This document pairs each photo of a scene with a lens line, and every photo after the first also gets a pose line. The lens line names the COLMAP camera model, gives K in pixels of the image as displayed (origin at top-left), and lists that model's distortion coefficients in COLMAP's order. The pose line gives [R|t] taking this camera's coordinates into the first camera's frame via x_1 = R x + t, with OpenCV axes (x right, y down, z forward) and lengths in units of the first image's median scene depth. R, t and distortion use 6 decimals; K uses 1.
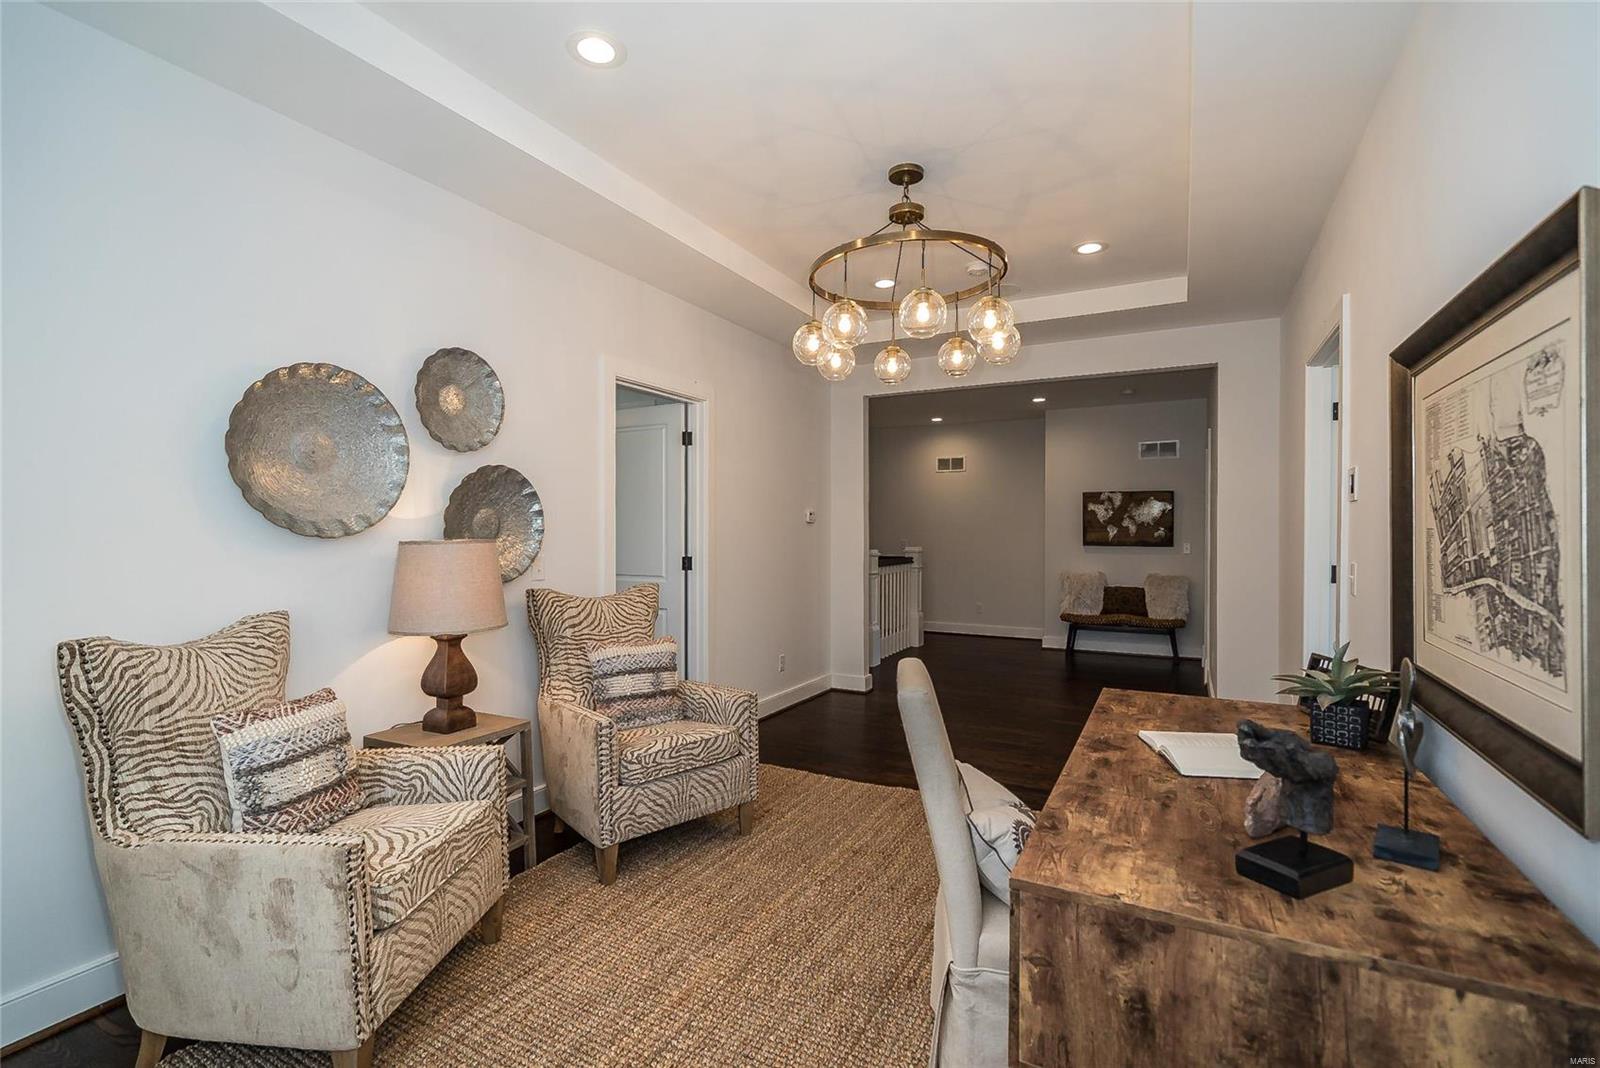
lens RADIAL K [[732.7, 0, 798.1], [0, 732.7, 537.0], [0, 0, 1]] dist [-0.004066, 0.000046]
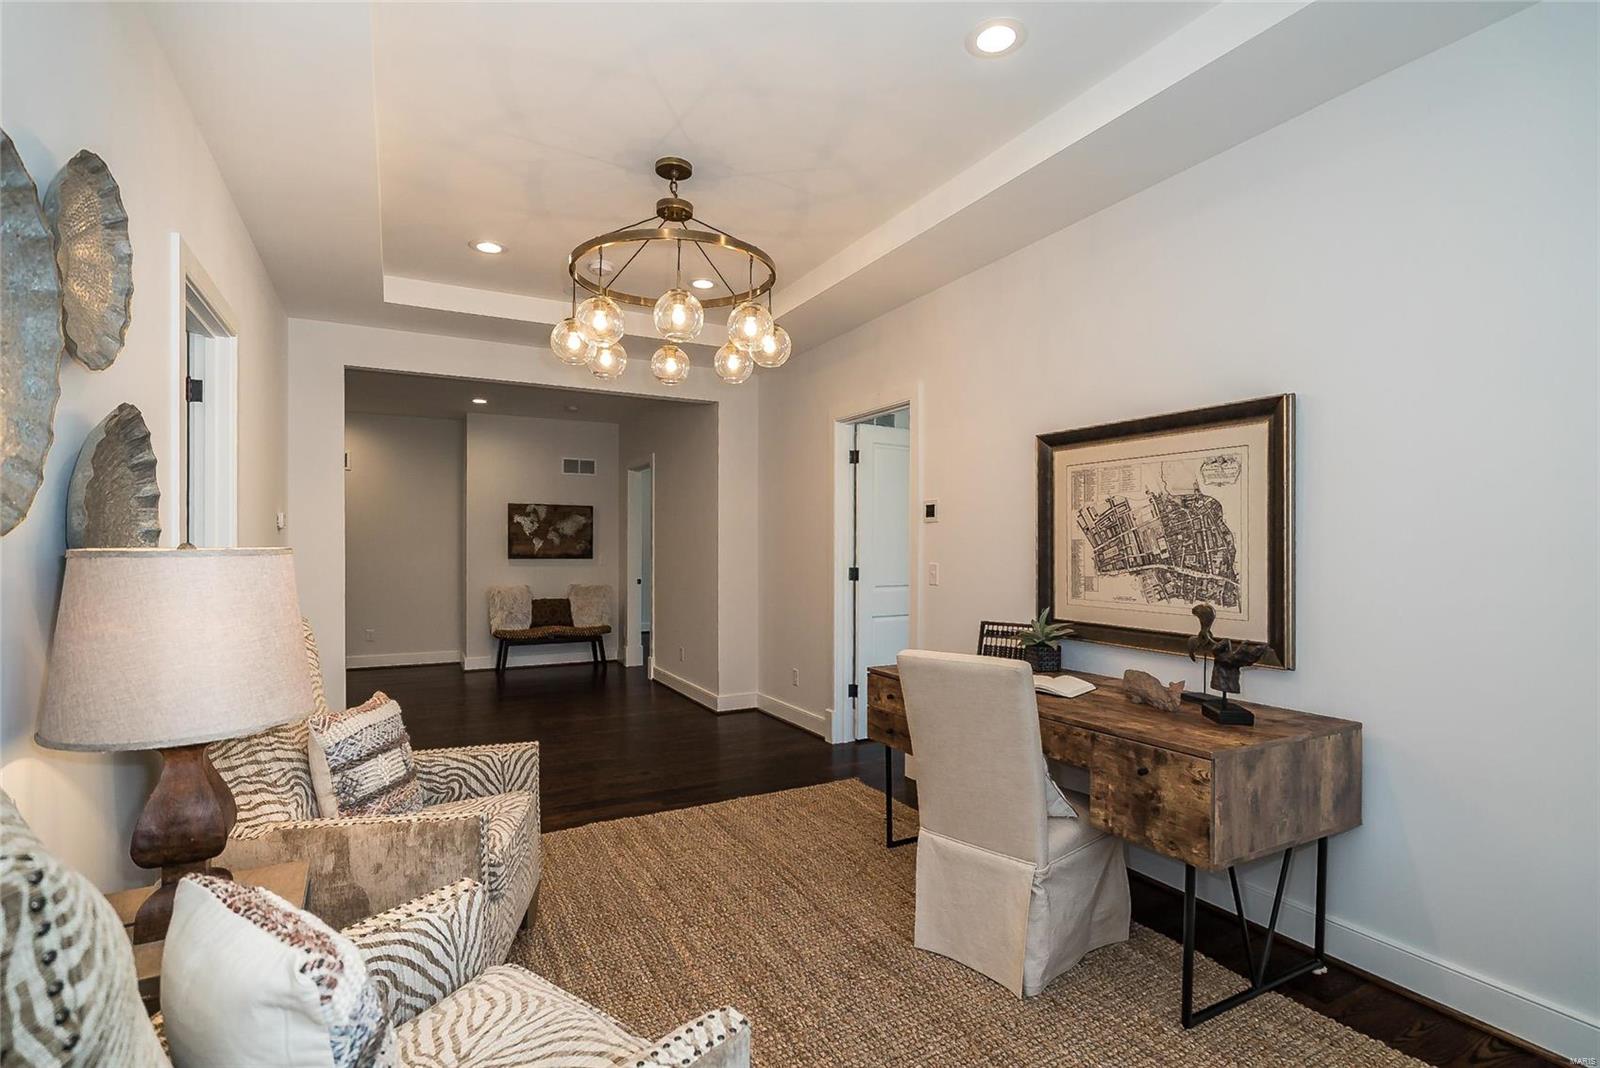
lens RADIAL K [[765.0, 0, 805.5], [0, 765.0, 547.5], [0, 0, 1]] dist [0.000868, -0.000146]
pose [[0.546969, 0.001052, 0.837152, -0.255441], [0.004036, 0.999984, -0.003894, 0.002908], [-0.837143, 0.005508, 0.546956, 0.131598]]
